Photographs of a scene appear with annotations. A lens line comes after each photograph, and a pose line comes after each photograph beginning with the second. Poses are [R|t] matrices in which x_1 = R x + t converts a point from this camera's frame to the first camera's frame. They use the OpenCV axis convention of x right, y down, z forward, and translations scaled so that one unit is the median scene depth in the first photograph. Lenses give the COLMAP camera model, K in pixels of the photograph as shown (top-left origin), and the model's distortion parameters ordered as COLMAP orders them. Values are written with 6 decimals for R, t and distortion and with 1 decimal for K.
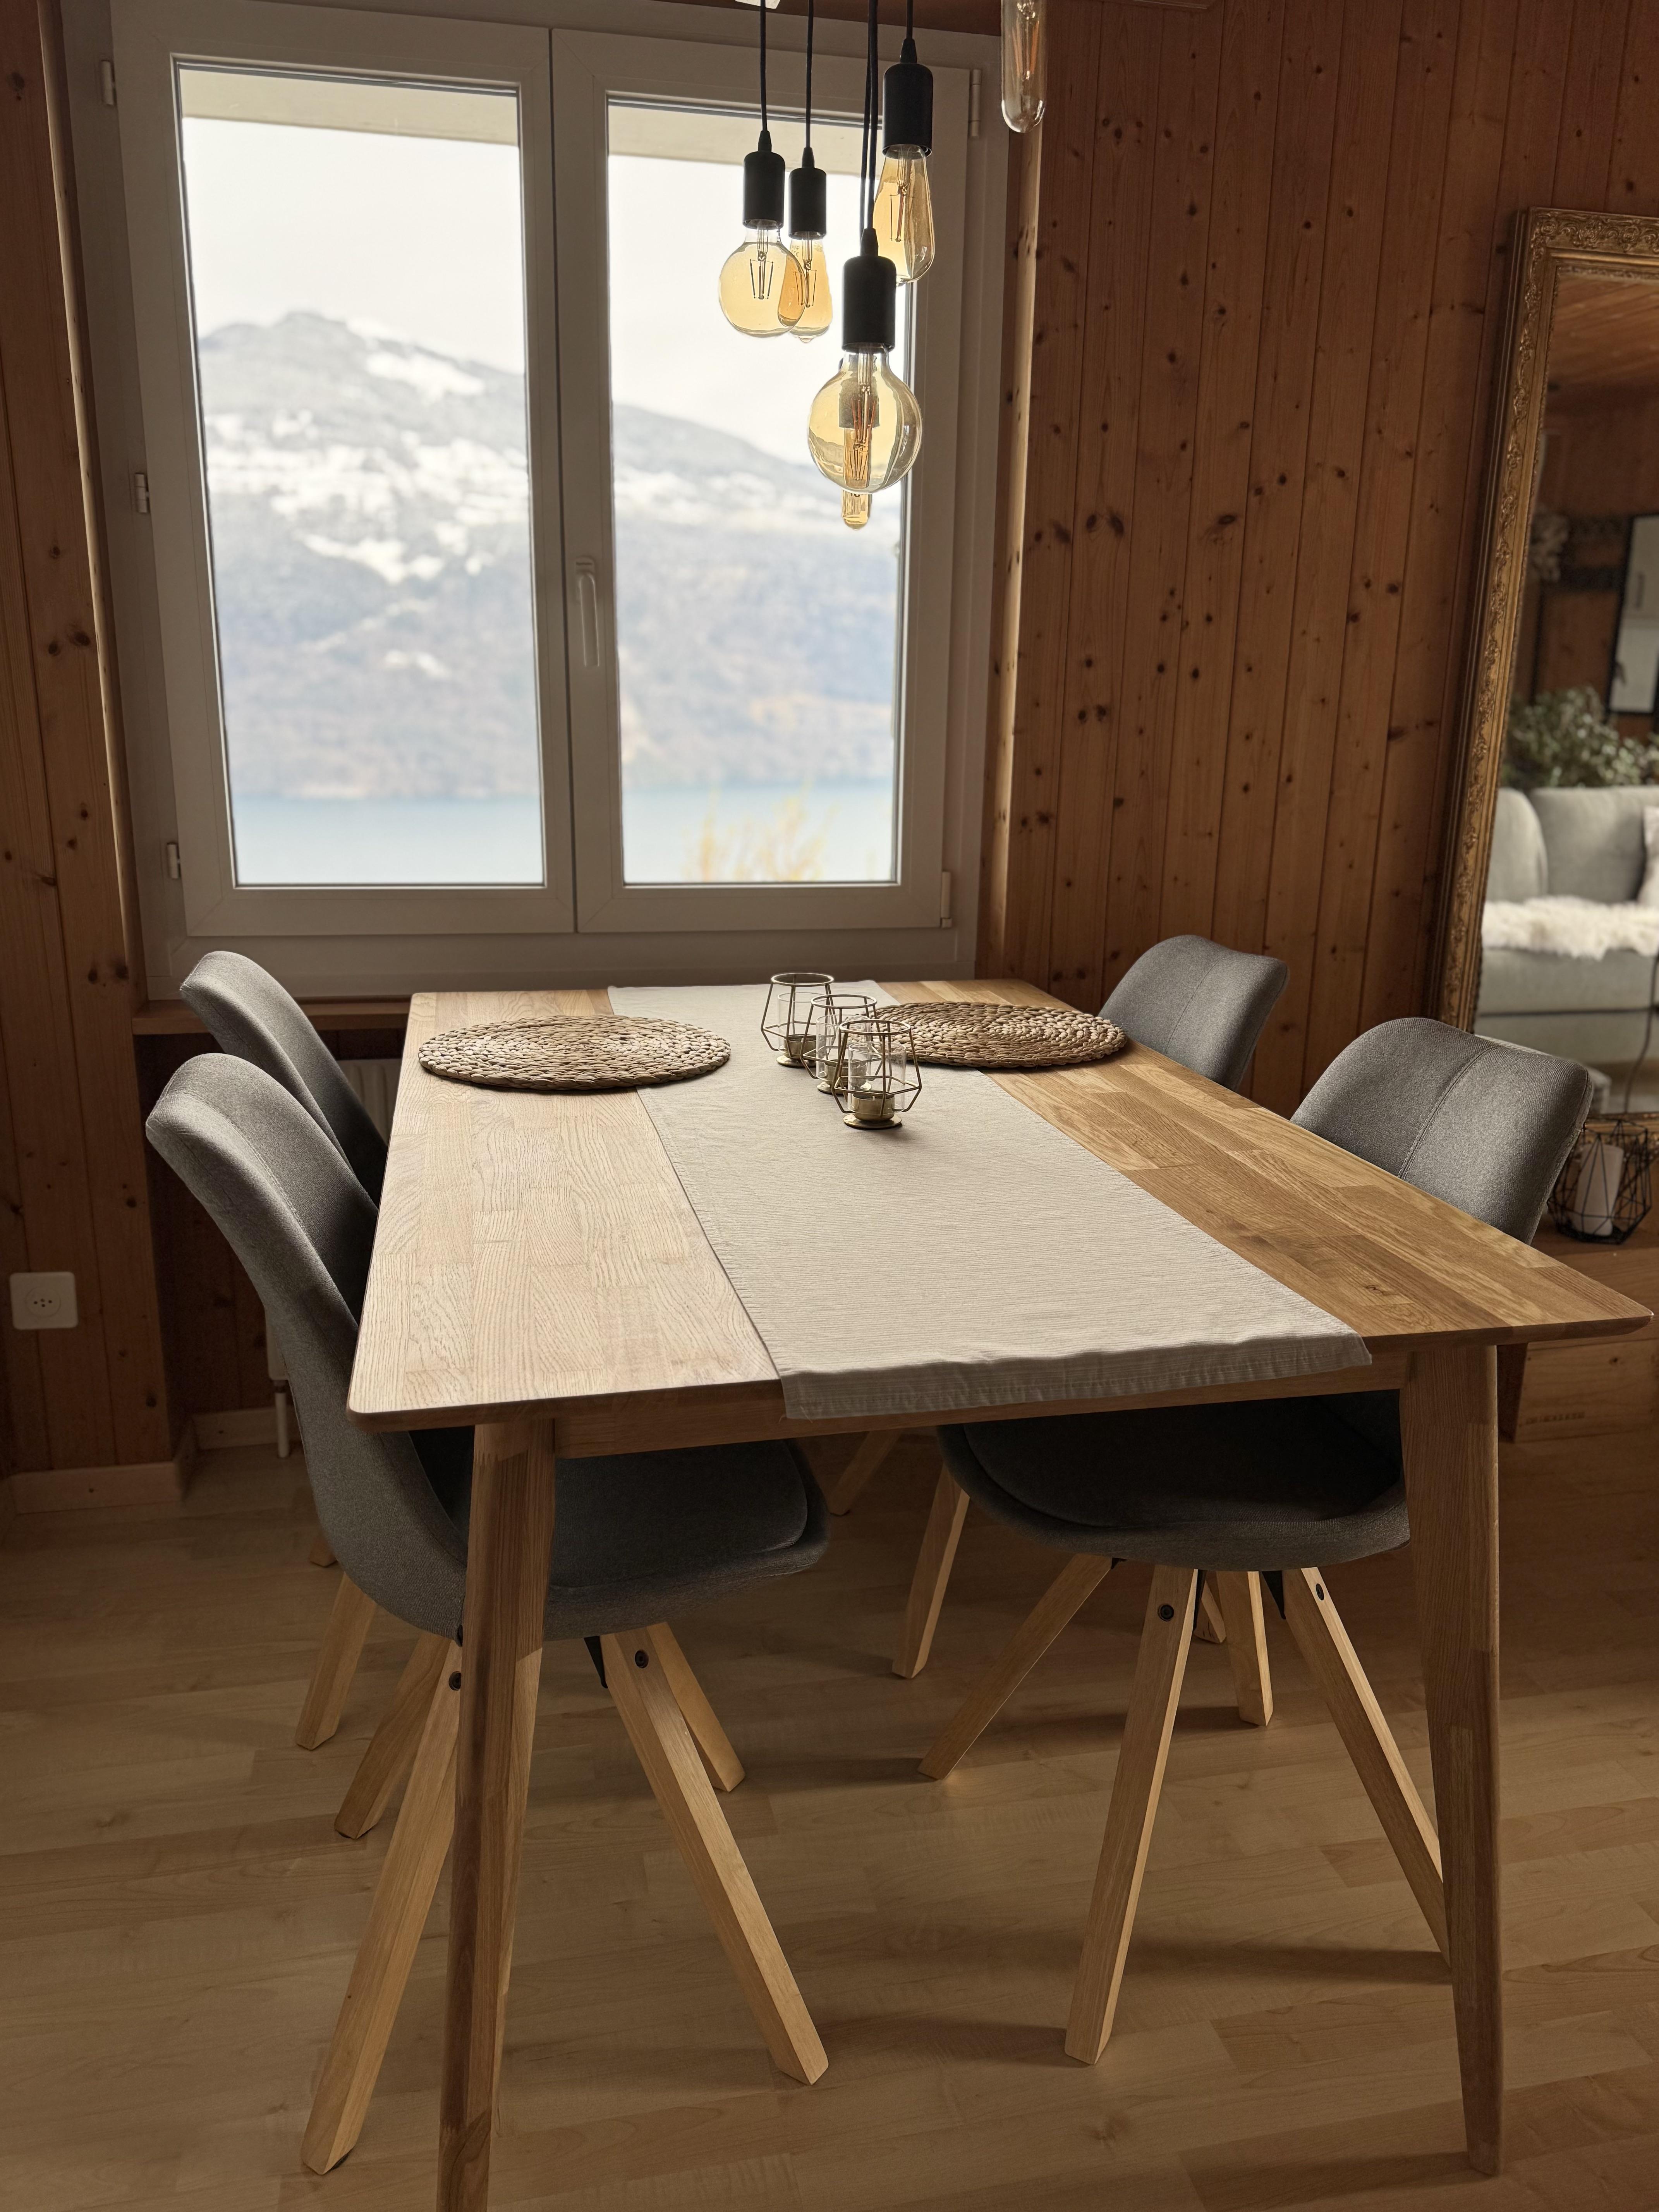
lens RADIAL K [[1628.1, 0, 821.9], [0, 1628.1, 1133.6], [0, 0, 1]] dist [0.191592, -0.232509]
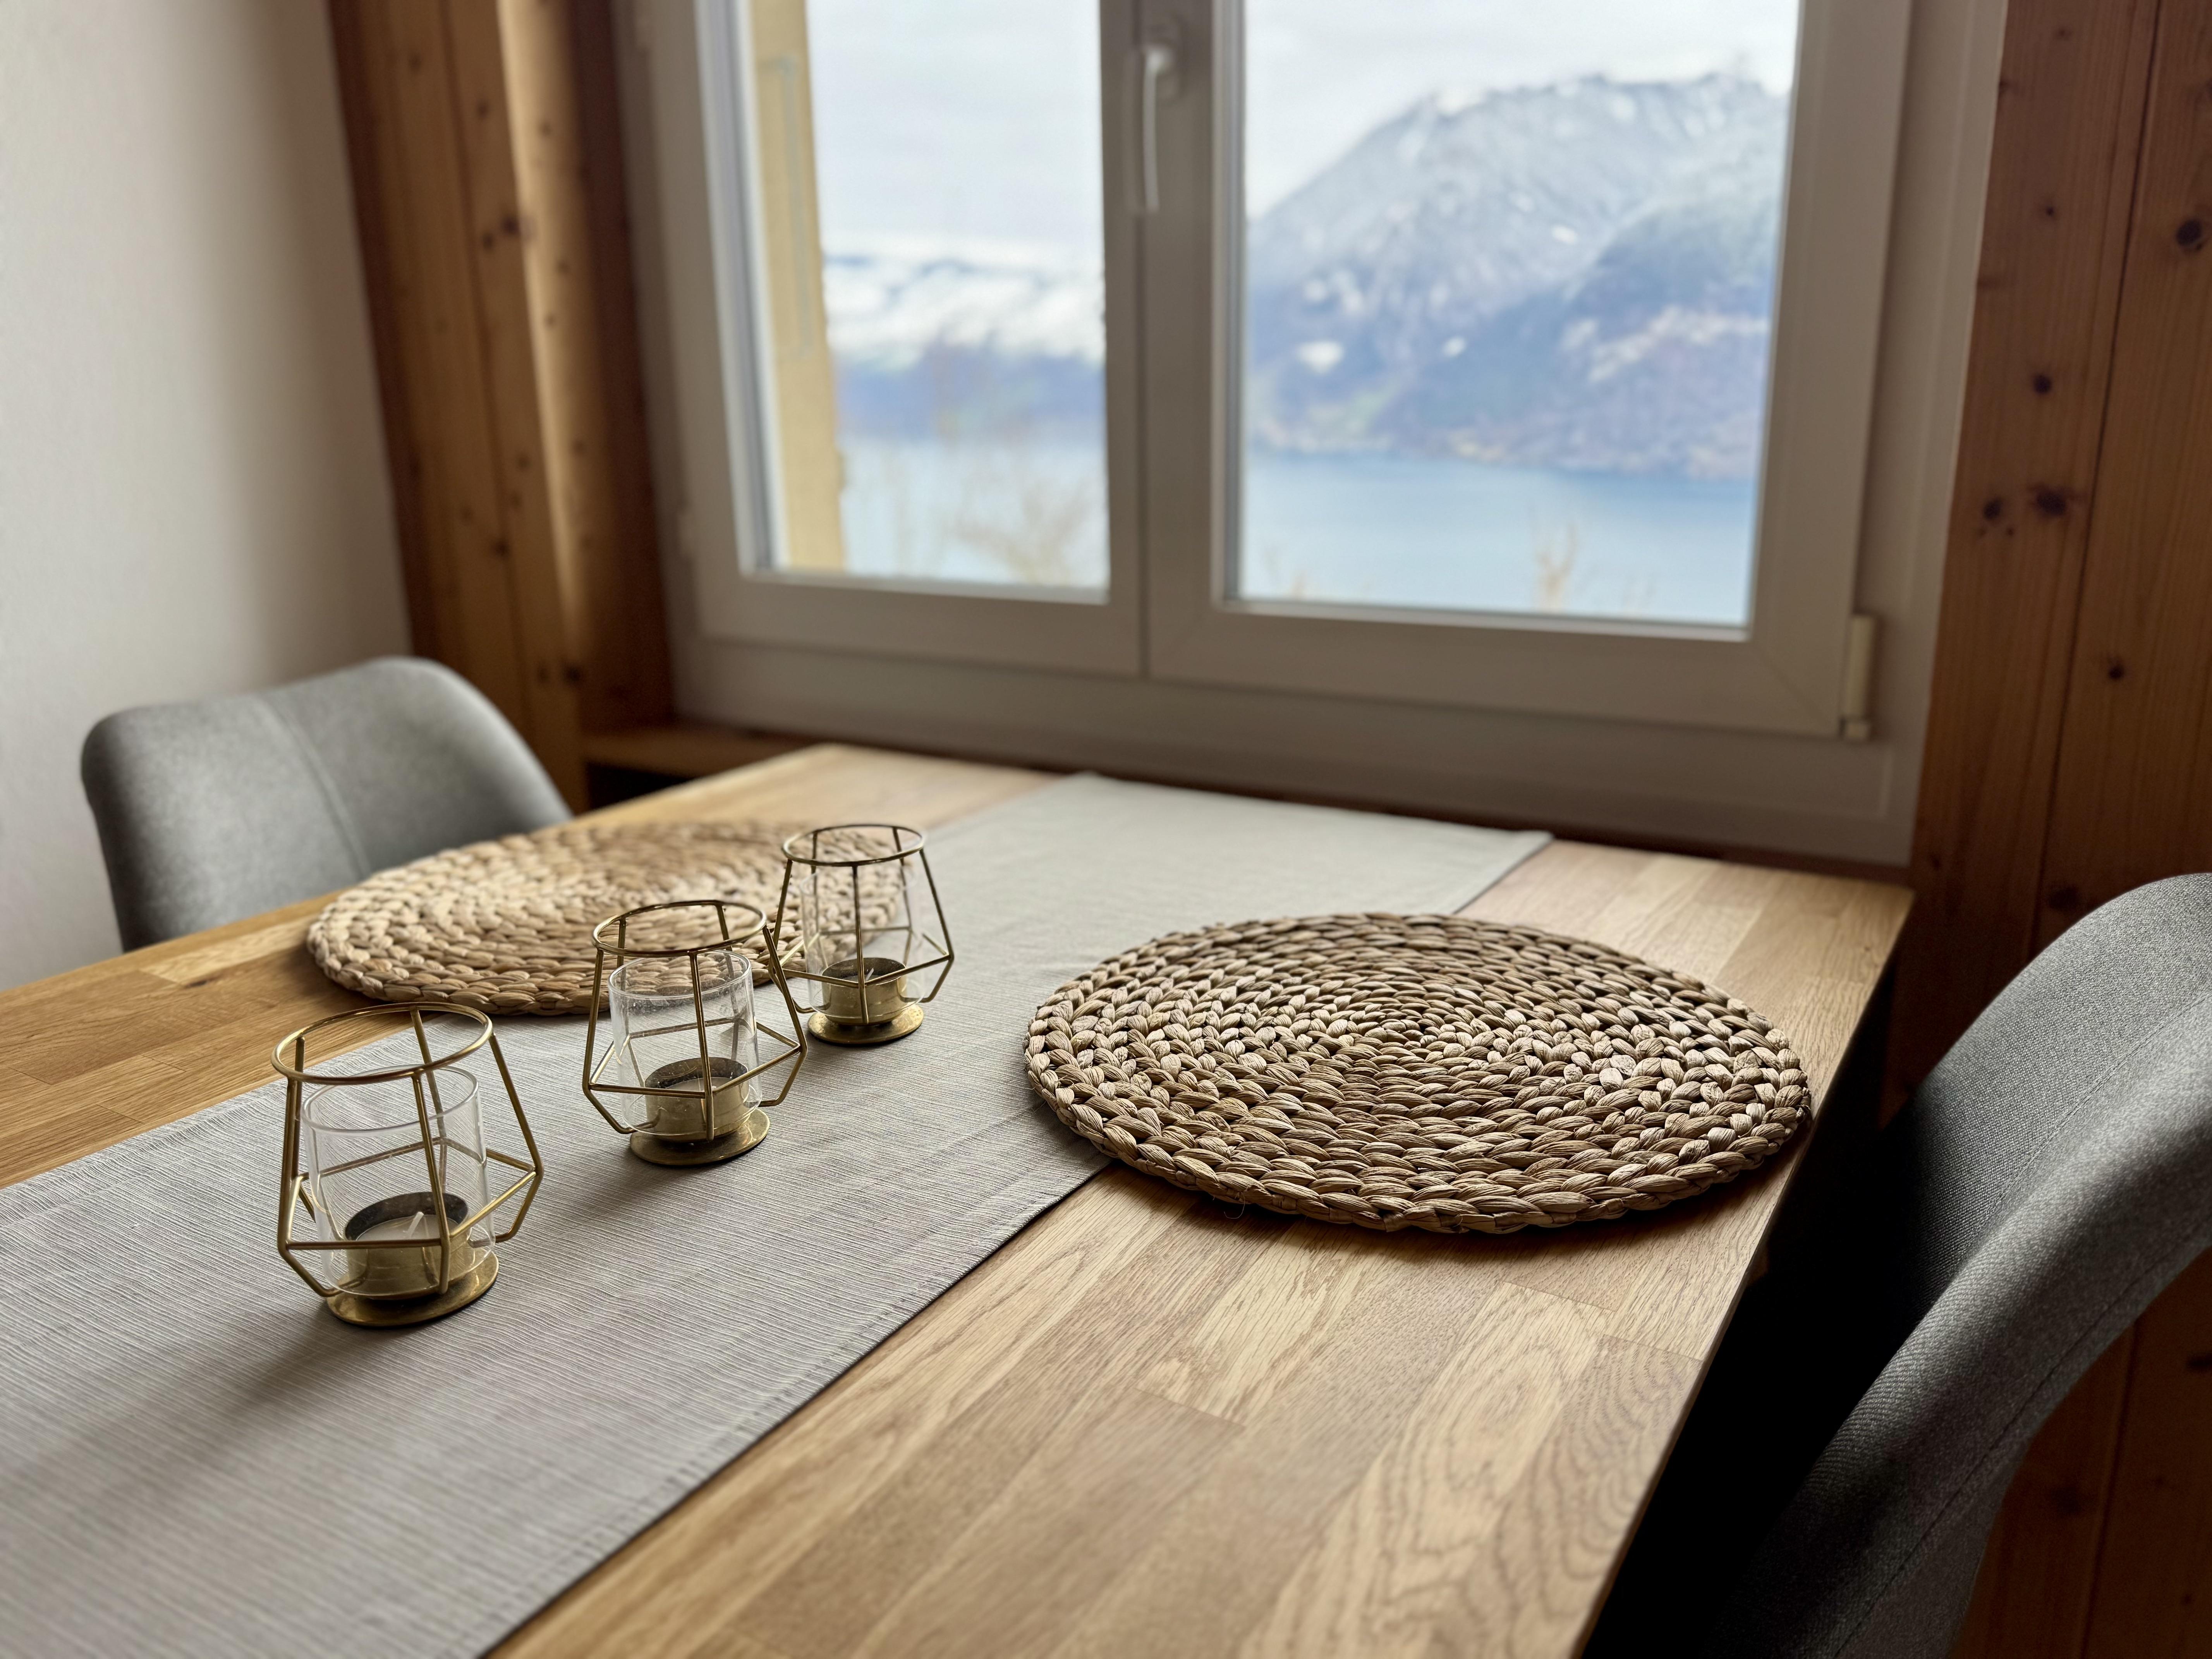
lens RADIAL K [[1628.1, 0, 1106.0], [0, 1628.1, 829.5], [0, 0, 1]] dist [0.191592, -0.232509]
pose [[0.722946, 0.162676, -0.671480, 0.255989], [-0.155162, 0.985288, 0.071646, -0.108748], [0.673256, 0.052392, 0.737551, 0.554743]]
